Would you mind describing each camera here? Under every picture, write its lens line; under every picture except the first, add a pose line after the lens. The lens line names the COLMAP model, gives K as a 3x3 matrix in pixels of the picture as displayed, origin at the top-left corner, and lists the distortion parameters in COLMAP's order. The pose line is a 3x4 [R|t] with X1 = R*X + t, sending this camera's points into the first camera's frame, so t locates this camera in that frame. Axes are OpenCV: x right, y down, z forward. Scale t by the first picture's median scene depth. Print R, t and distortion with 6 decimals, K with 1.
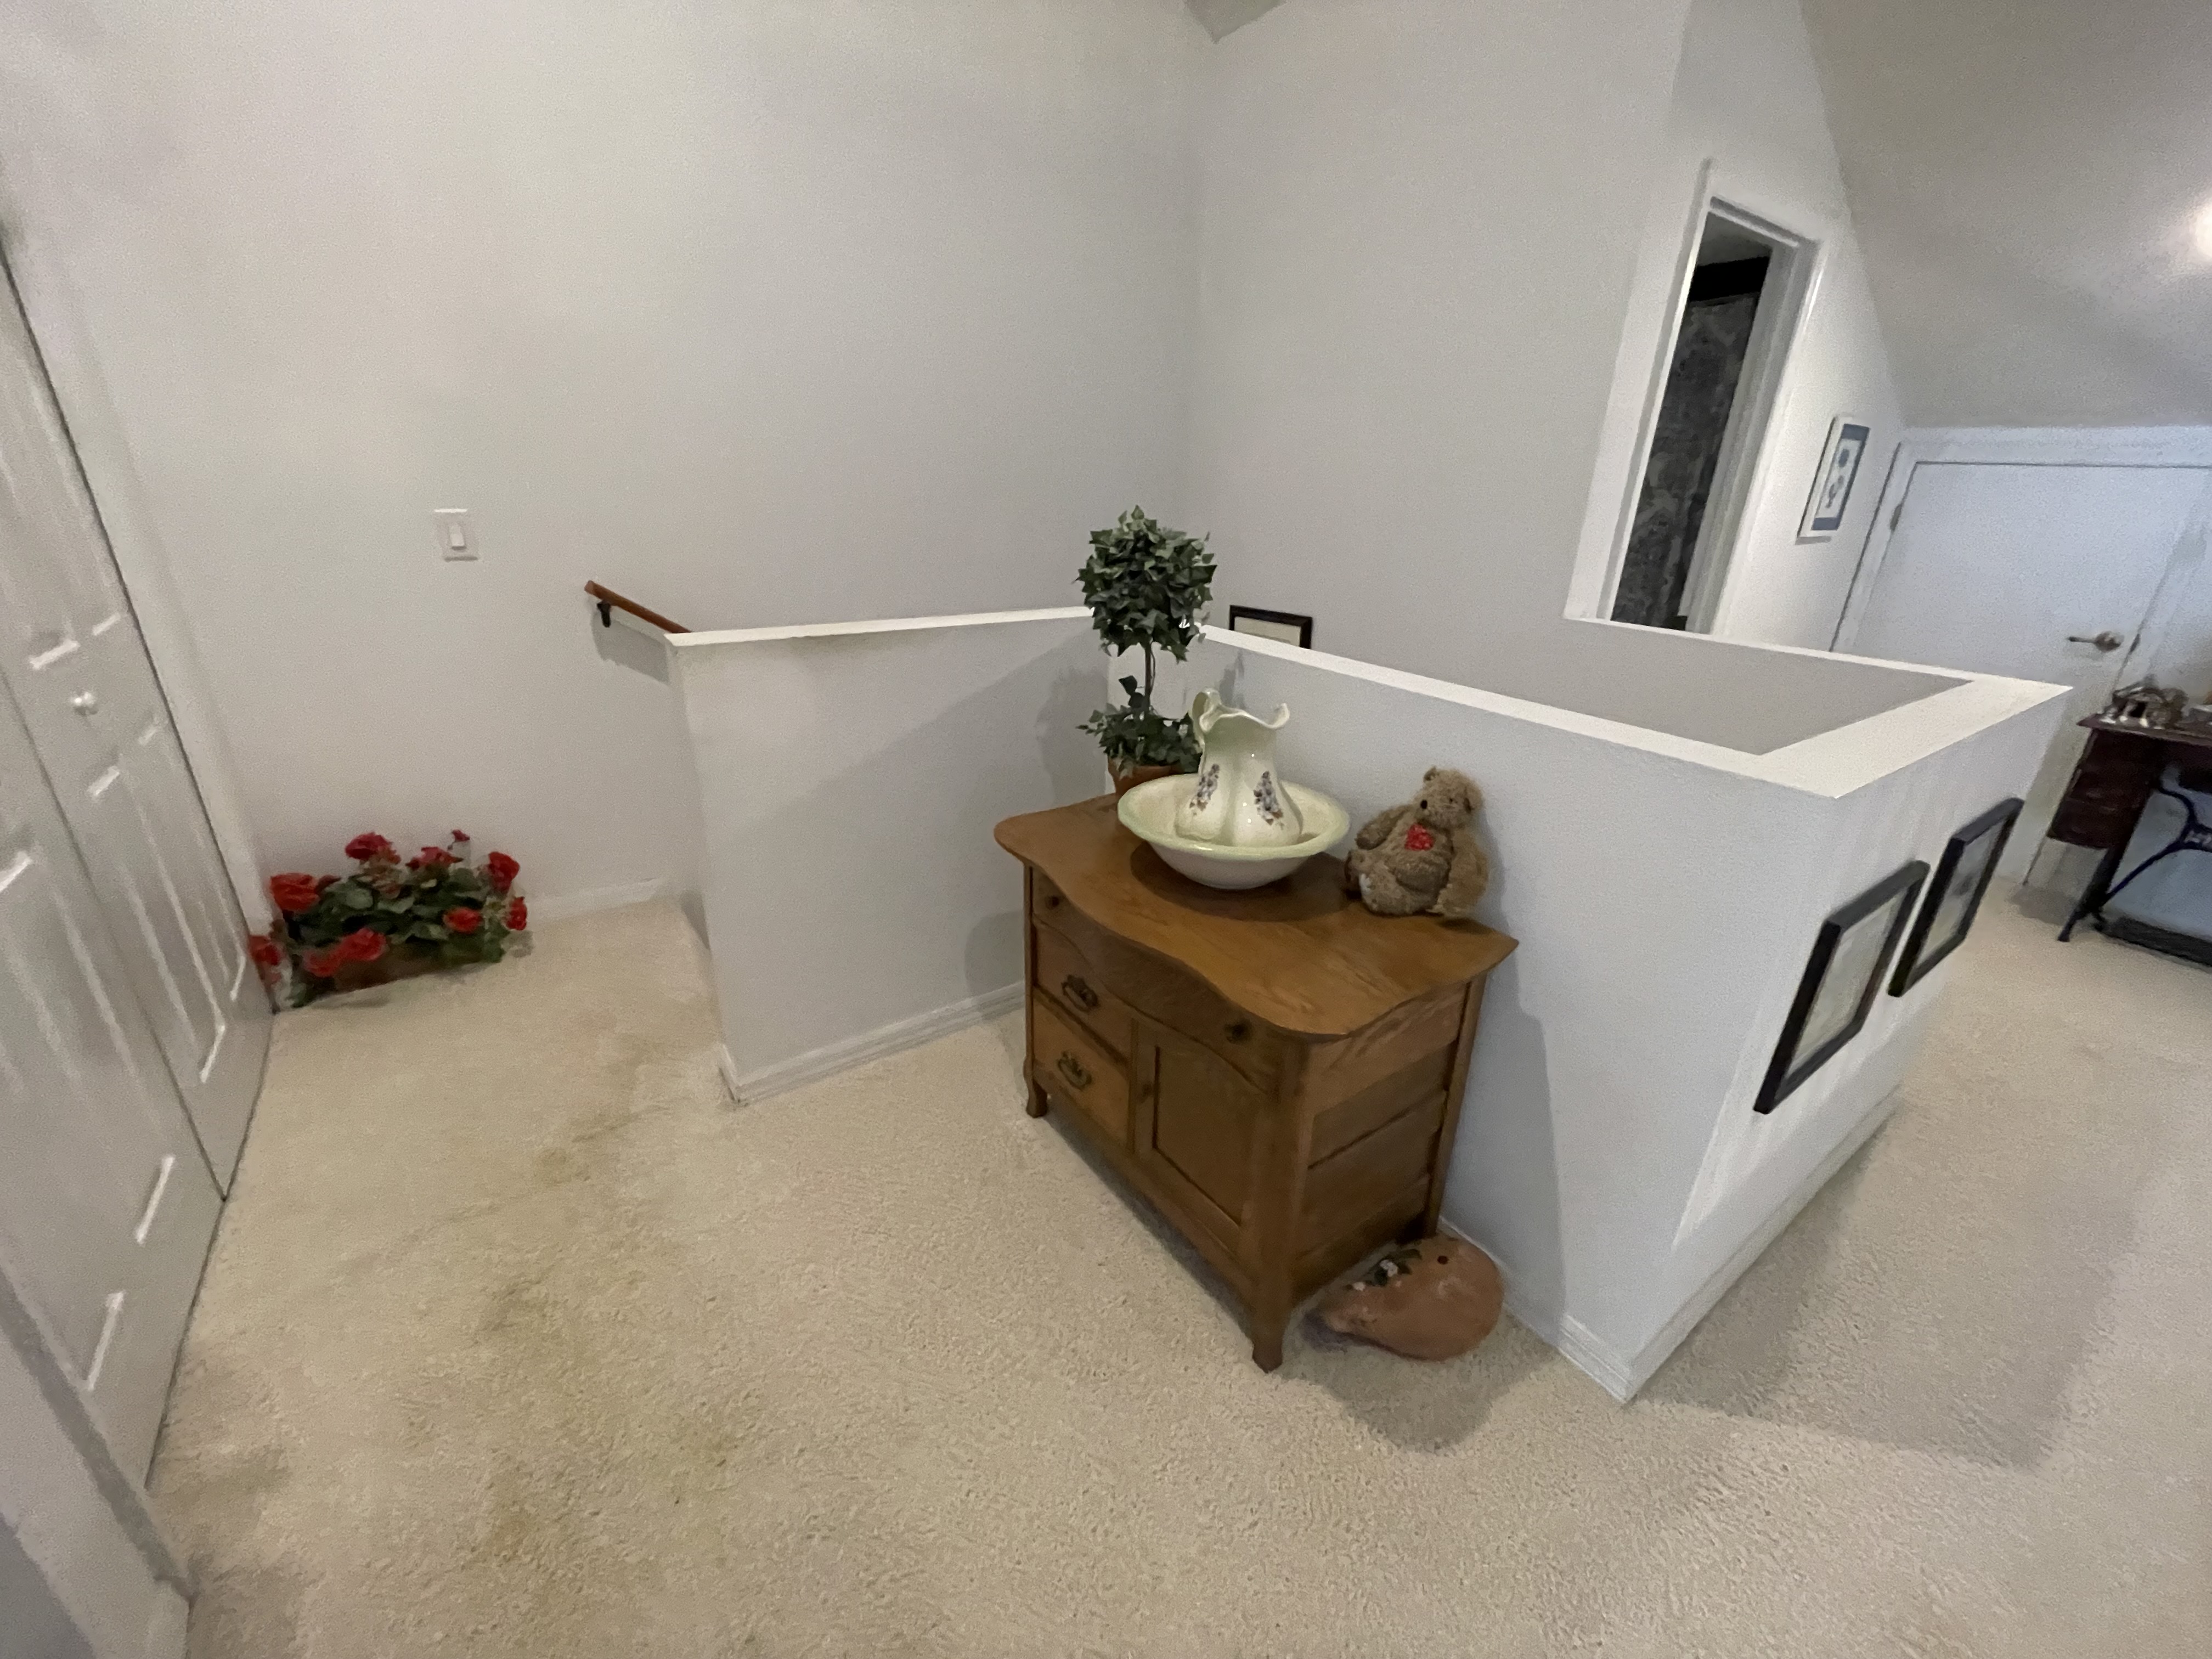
lens RADIAL K [[896.9, 0, 1107.7], [0, 896.9, 819.7], [0, 0, 1]] dist [-0.006085, 0.000496]
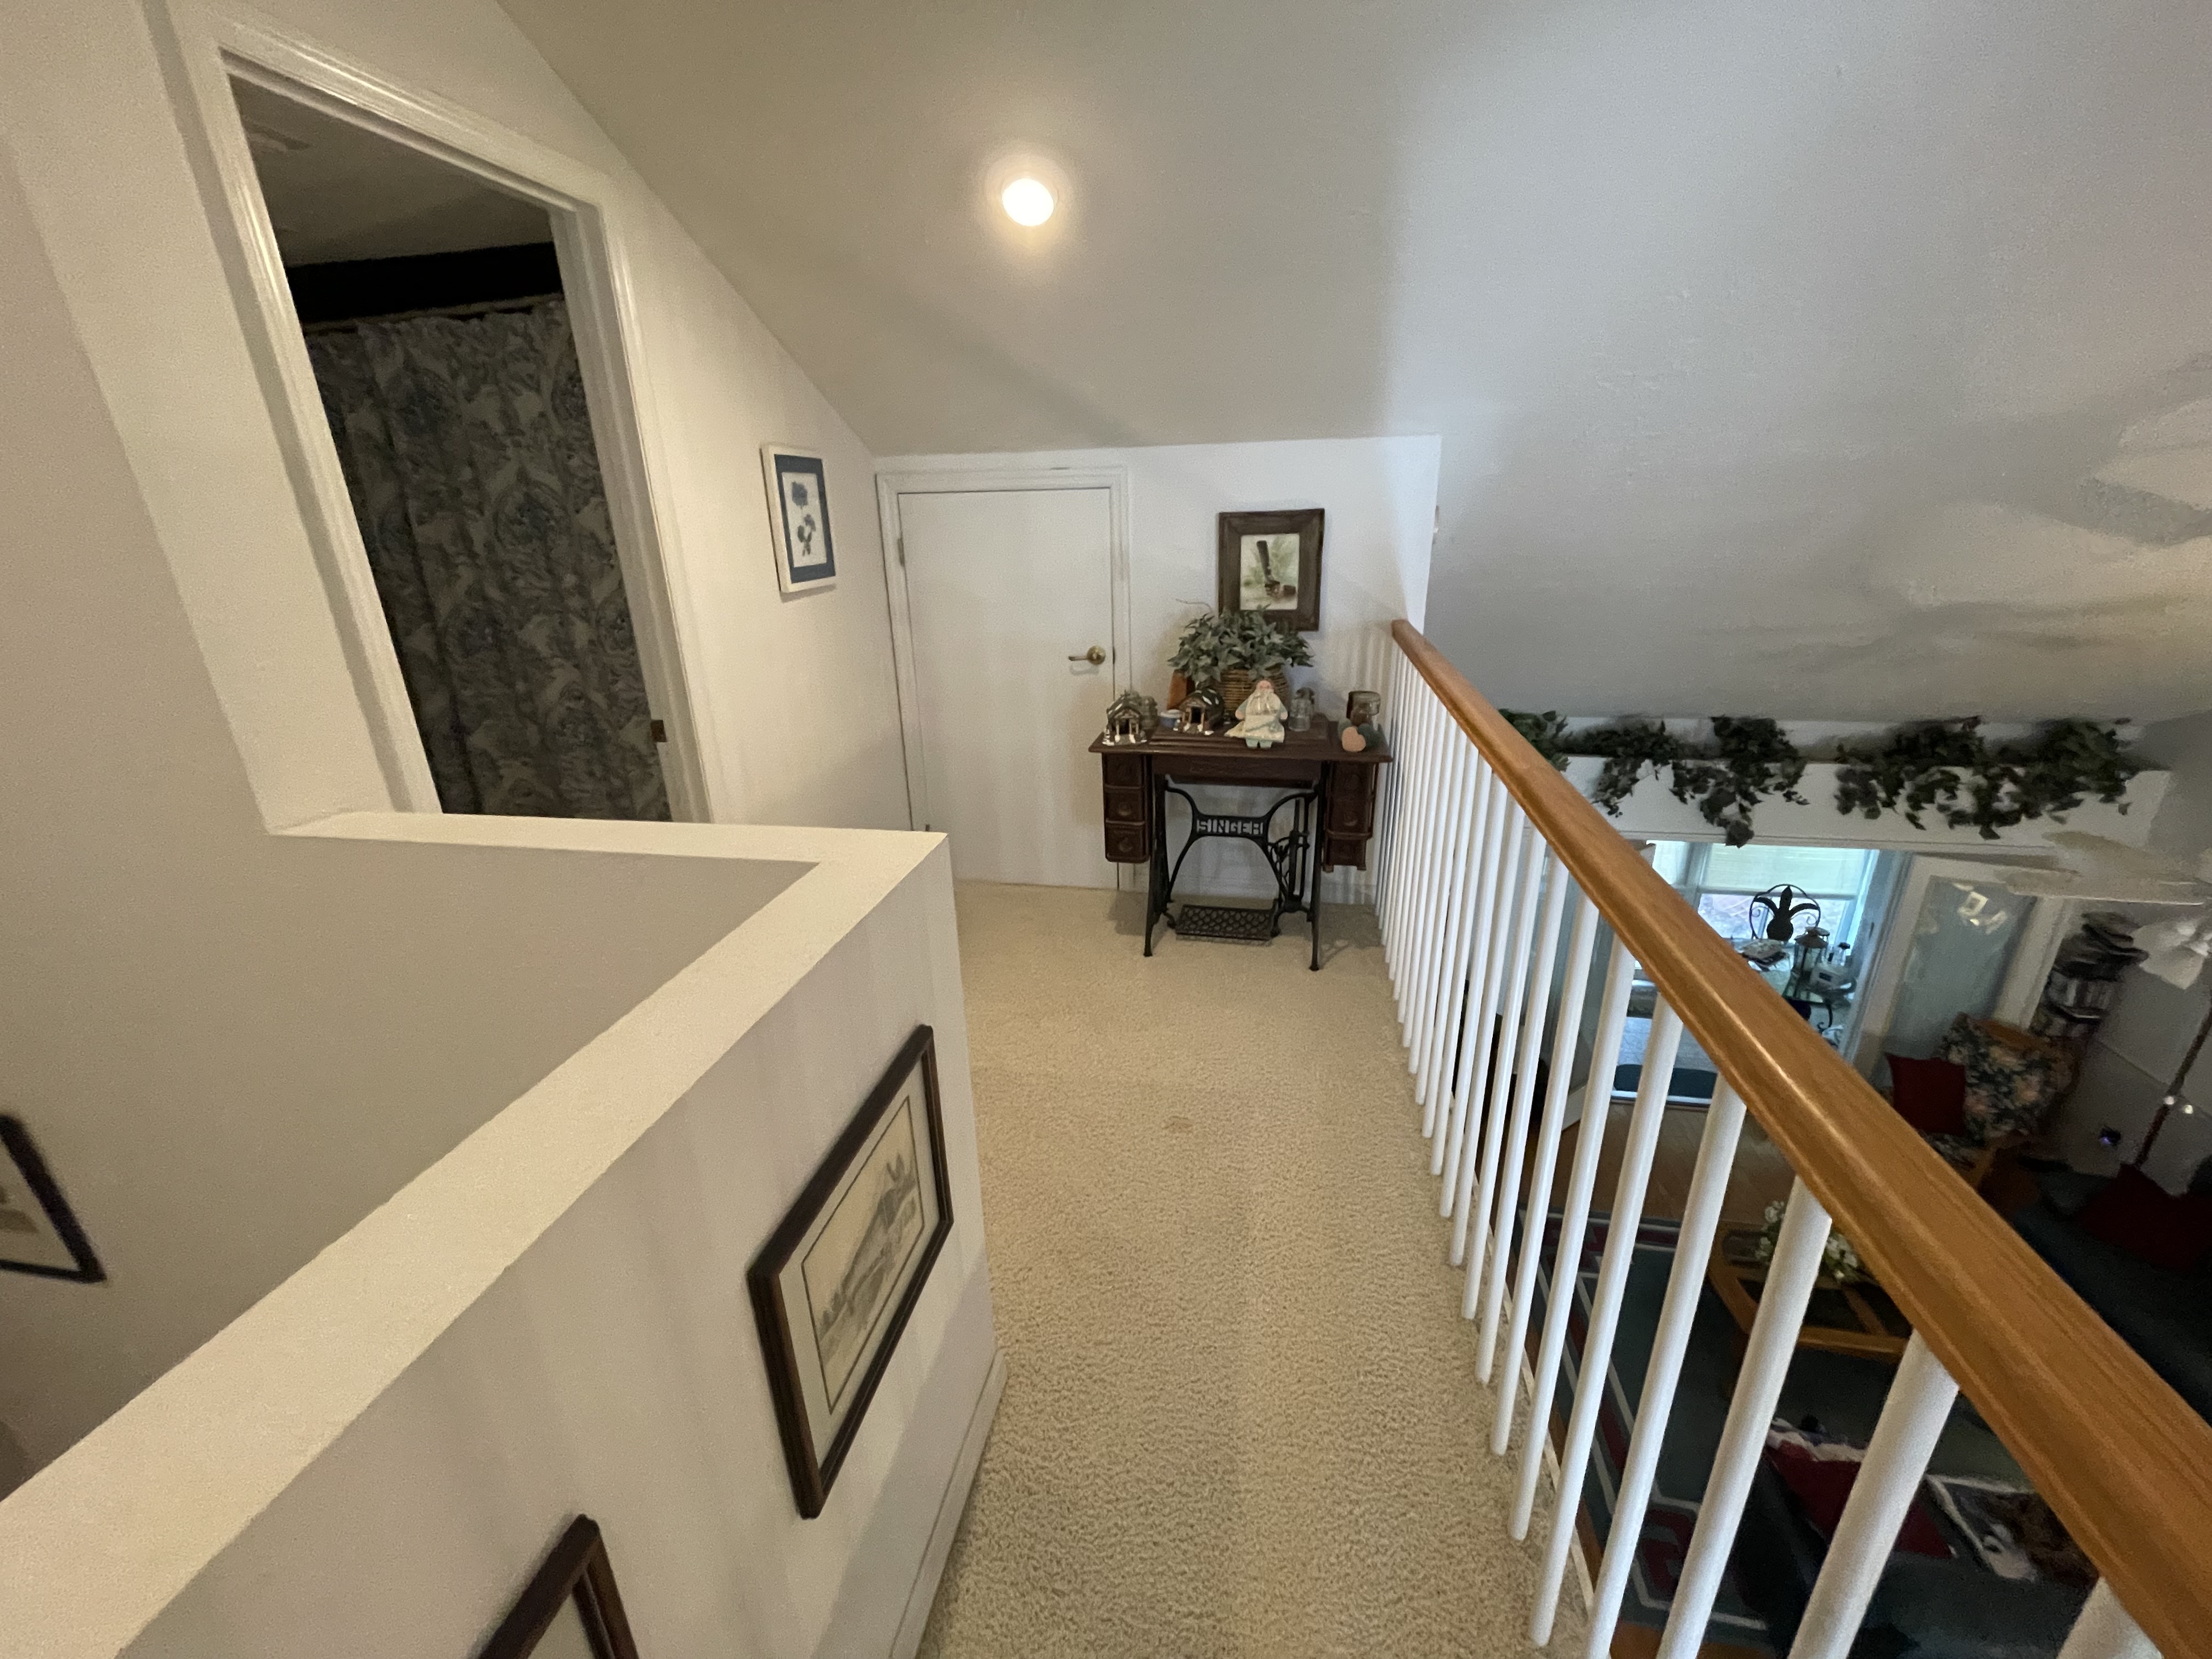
lens RADIAL K [[896.9, 0, 1106.6], [0, 896.9, 831.6], [0, 0, 1]] dist [-0.006085, 0.000496]
pose [[0.728823, -0.285360, 0.622404, 0.448576], [0.297813, 0.950641, 0.087117, -0.098726], [-0.616542, 0.121867, 0.777833, 0.223722]]
